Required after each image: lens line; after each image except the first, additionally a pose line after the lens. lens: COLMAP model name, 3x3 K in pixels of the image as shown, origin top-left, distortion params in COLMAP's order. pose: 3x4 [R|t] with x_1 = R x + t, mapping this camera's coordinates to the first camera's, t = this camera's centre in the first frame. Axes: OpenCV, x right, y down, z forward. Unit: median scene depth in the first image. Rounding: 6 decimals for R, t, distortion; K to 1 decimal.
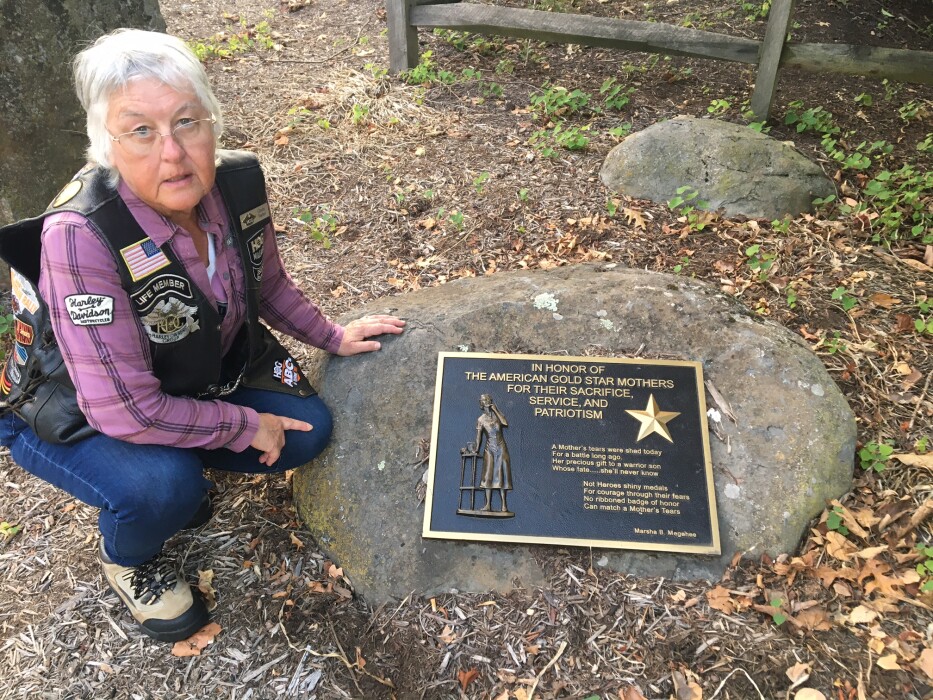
lens RADIAL K [[780.6, 0, 466.5], [0, 780.6, 350.0], [0, 0, 1]] dist [0.065581, -0.095879]
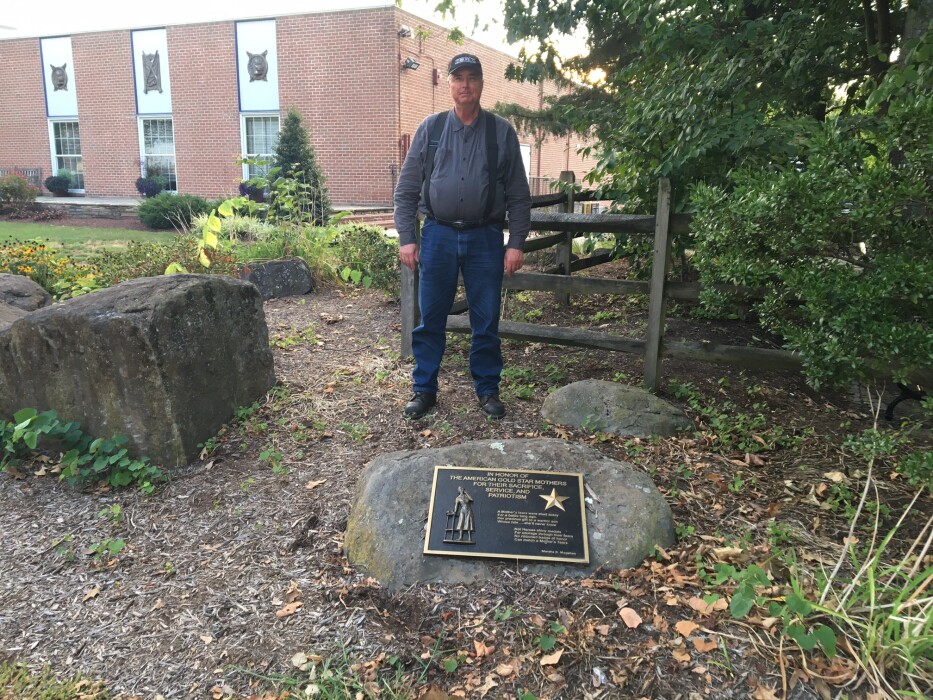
lens RADIAL K [[780.6, 0, 466.5], [0, 780.6, 350.0], [0, 0, 1]] dist [0.065581, -0.095879]
pose [[0.999378, 0.031311, 0.016229, -0.001929], [-0.022141, 0.915227, -0.402331, 0.482528], [-0.027451, 0.401721, 0.915351, -0.742268]]
